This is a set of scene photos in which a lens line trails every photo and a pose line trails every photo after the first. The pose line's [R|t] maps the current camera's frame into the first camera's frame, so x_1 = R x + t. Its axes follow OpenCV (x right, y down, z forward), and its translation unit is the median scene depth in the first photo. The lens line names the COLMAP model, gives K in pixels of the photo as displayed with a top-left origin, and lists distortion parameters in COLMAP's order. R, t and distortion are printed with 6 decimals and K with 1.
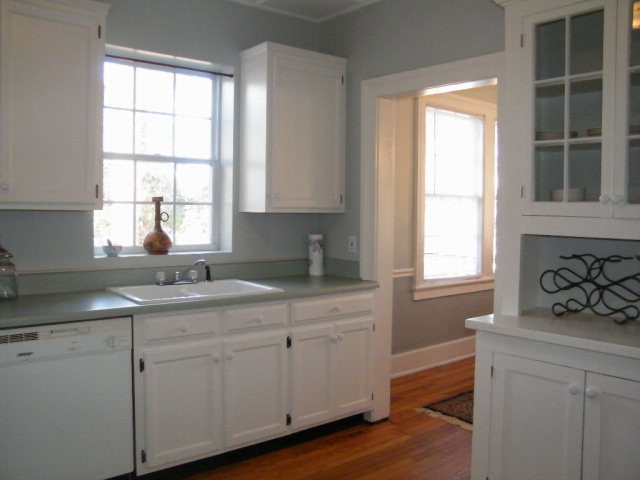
lens RADIAL K [[576.3, 0, 320.0], [0, 576.3, 240.0], [0, 0, 1]] dist [-0.077284, 0.011276]
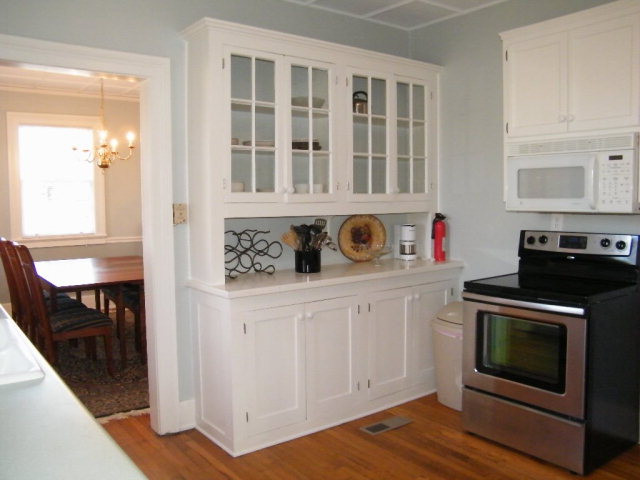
lens RADIAL K [[576.3, 0, 320.0], [0, 576.3, 240.0], [0, 0, 1]] dist [-0.077284, 0.011276]
pose [[0.039387, -0.086748, 0.995451, -0.906373], [0.089150, 0.992557, 0.082968, -0.050237], [-0.995239, 0.085476, 0.046828, 0.746782]]
